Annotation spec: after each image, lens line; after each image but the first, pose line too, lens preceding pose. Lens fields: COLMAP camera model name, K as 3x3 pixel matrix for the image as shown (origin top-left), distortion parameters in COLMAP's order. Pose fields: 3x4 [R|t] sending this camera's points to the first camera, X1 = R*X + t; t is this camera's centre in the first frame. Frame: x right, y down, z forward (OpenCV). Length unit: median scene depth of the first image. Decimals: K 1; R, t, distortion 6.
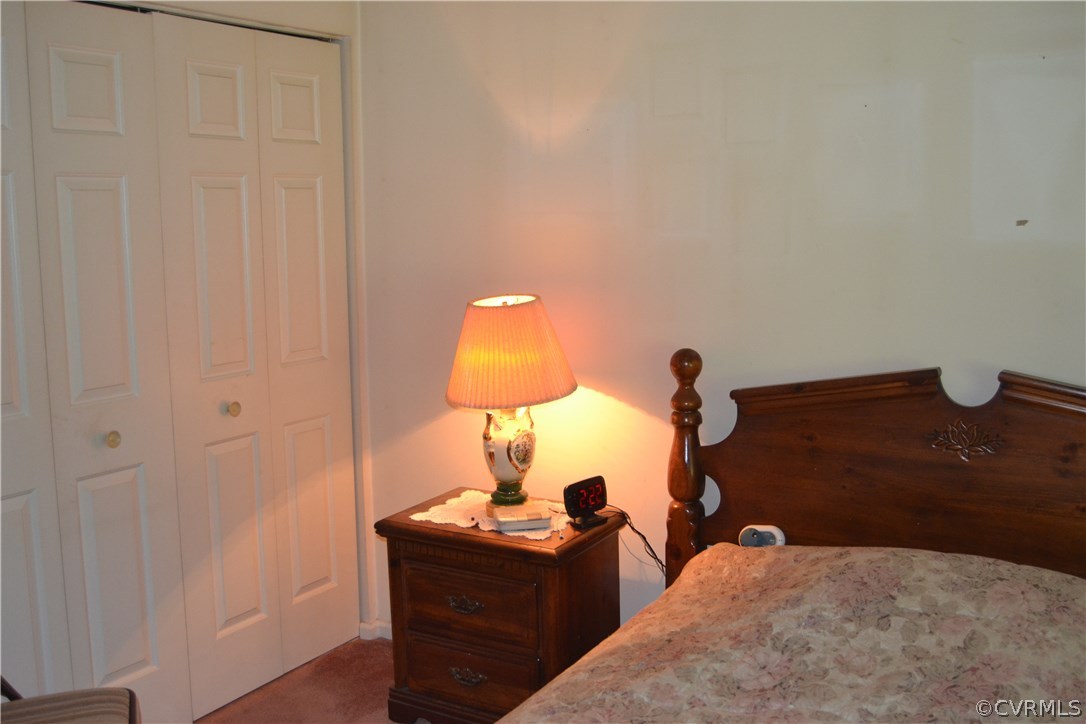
lens RADIAL K [[1083.4, 0, 543.0], [0, 1083.4, 362.0], [0, 0, 1]] dist [-0.019654, -0.016351]
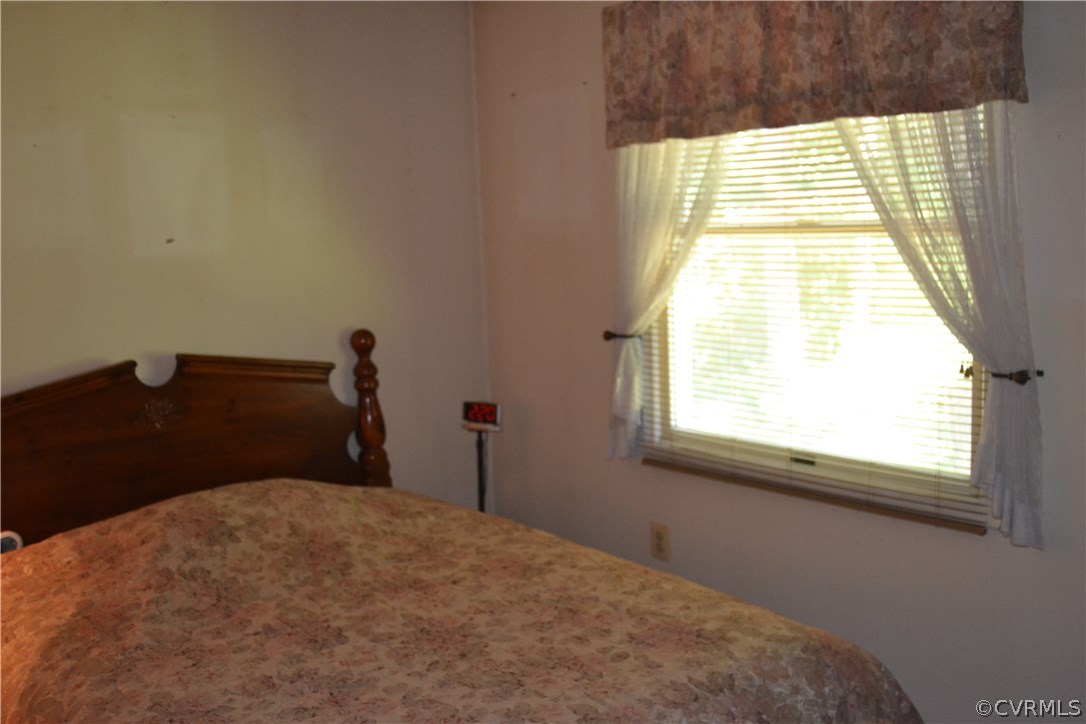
lens RADIAL K [[1083.4, 0, 543.0], [0, 1083.4, 362.0], [0, 0, 1]] dist [-0.019654, -0.016351]
pose [[0.341952, -0.116334, 0.932489, -0.644674], [0.164590, 0.984383, 0.062452, 0.008665], [-0.925191, 0.132123, 0.355759, 0.130373]]
